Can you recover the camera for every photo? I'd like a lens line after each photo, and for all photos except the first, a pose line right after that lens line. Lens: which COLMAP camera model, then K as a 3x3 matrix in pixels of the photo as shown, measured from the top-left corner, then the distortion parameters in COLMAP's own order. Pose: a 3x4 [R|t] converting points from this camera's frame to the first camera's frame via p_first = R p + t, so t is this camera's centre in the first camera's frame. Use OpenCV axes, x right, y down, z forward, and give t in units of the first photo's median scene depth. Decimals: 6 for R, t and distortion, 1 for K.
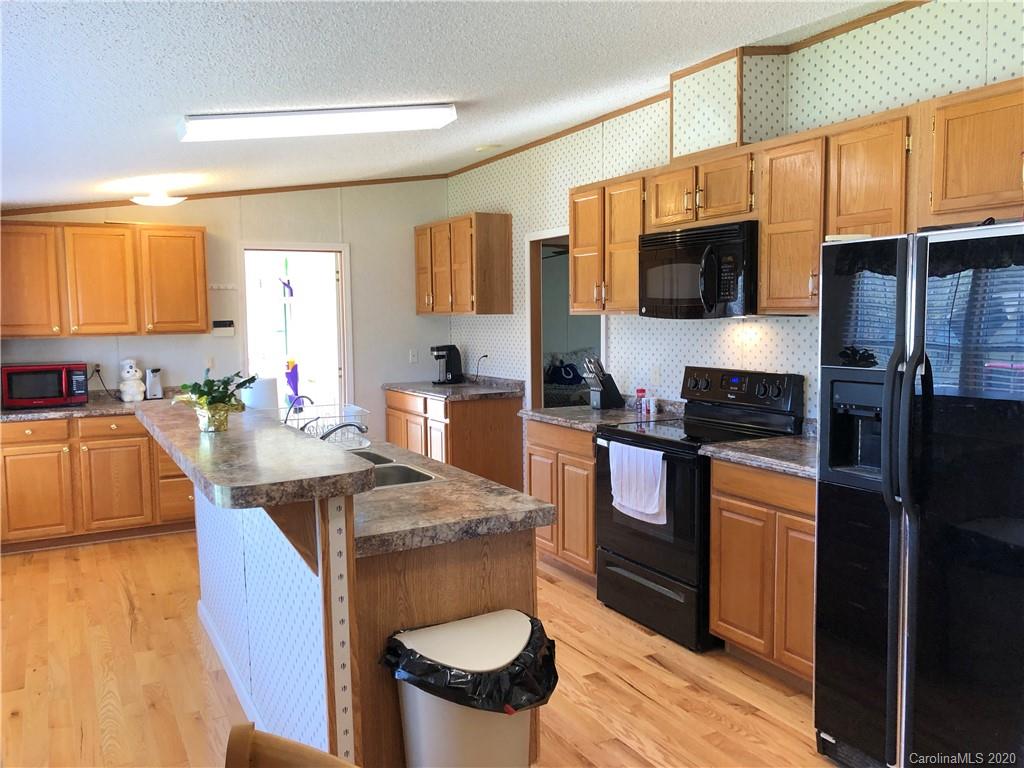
lens RADIAL K [[842.6, 0, 512.0], [0, 842.6, 384.0], [0, 0, 1]] dist [0.037329, -0.067855]
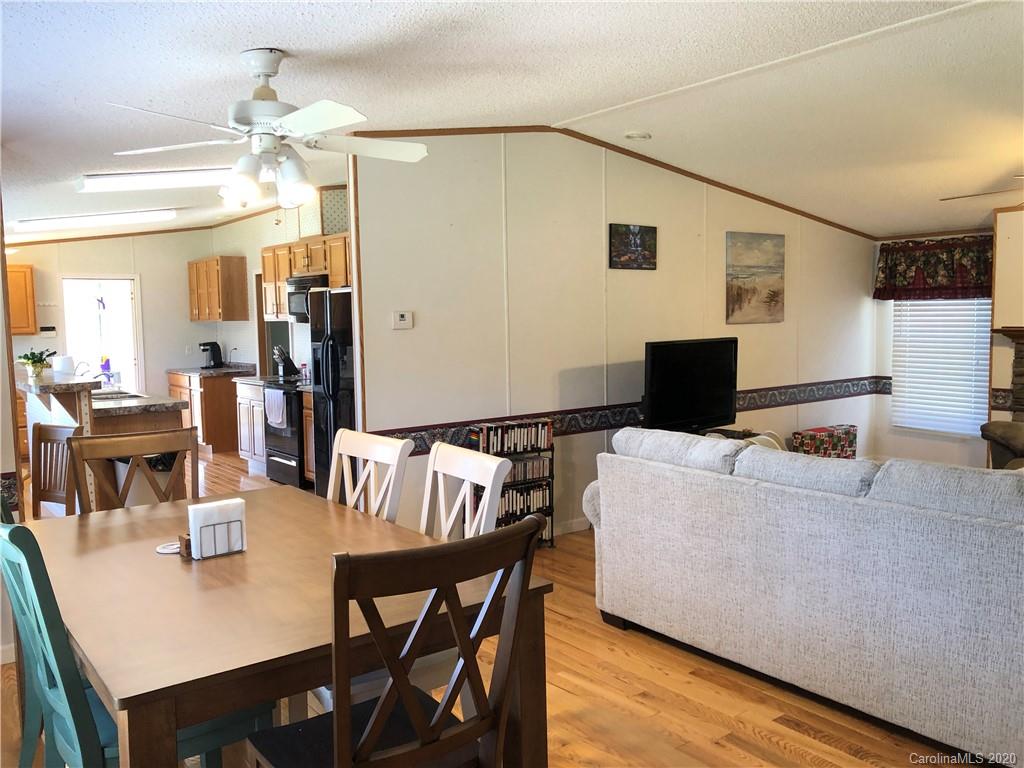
lens RADIAL K [[842.1, 0, 497.9], [0, 842.1, 383.0], [0, 0, 1]] dist [0.061099, -0.069789]
pose [[0.989731, -0.016641, 0.141971, 0.247546], [0.017870, 0.999813, -0.007390, 0.053928], [-0.141822, 0.009851, 0.989843, -0.644614]]
